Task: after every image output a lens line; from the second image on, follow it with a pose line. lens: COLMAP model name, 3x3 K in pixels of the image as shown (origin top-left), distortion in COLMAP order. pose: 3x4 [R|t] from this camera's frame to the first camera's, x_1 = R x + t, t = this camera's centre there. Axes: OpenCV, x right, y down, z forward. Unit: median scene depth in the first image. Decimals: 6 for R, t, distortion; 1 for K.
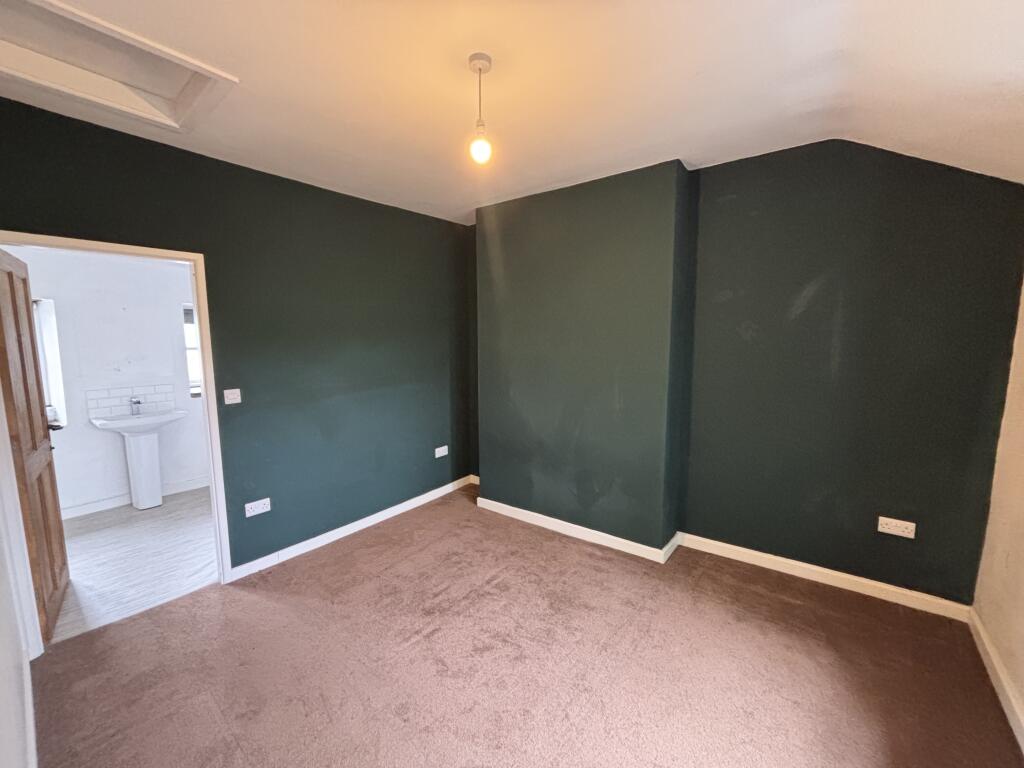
lens RADIAL K [[412.4, 0, 510.4], [0, 412.4, 383.2], [0, 0, 1]] dist [0.001241, -0.000021]
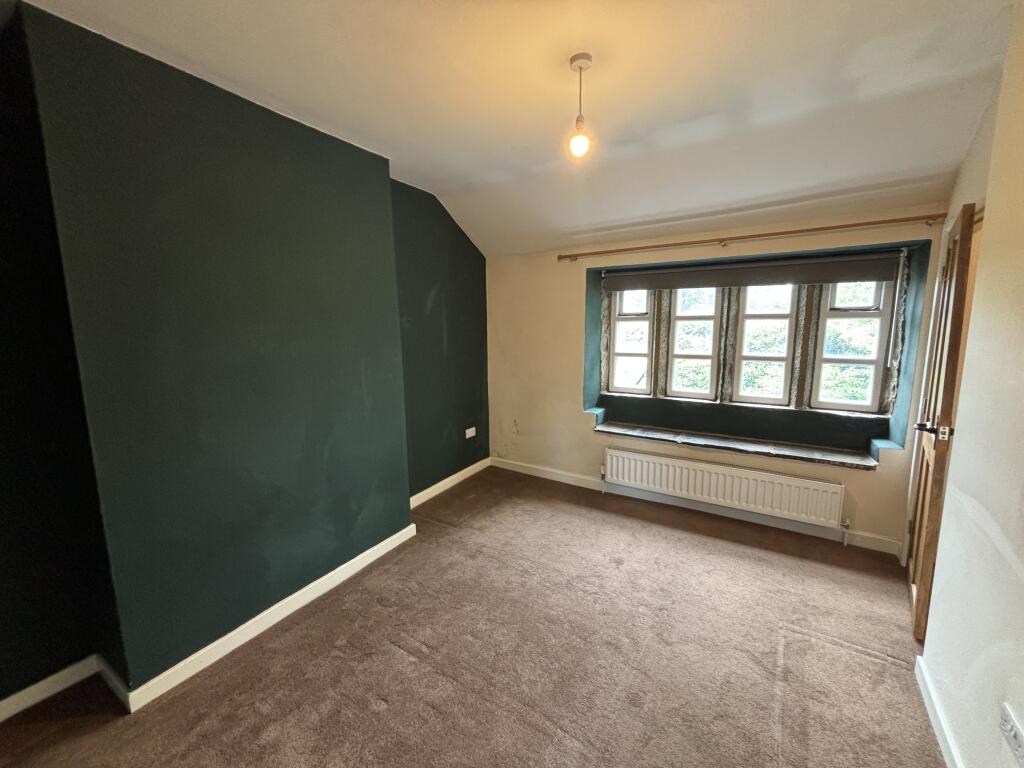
lens RADIAL K [[412.4, 0, 510.4], [0, 412.4, 383.2], [0, 0, 1]] dist [0.001241, -0.000021]
pose [[-0.094475, -0.136567, 0.986116, -0.769708], [0.128412, 0.980599, 0.148105, -0.098588], [-0.987211, 0.140621, -0.075106, 0.876328]]
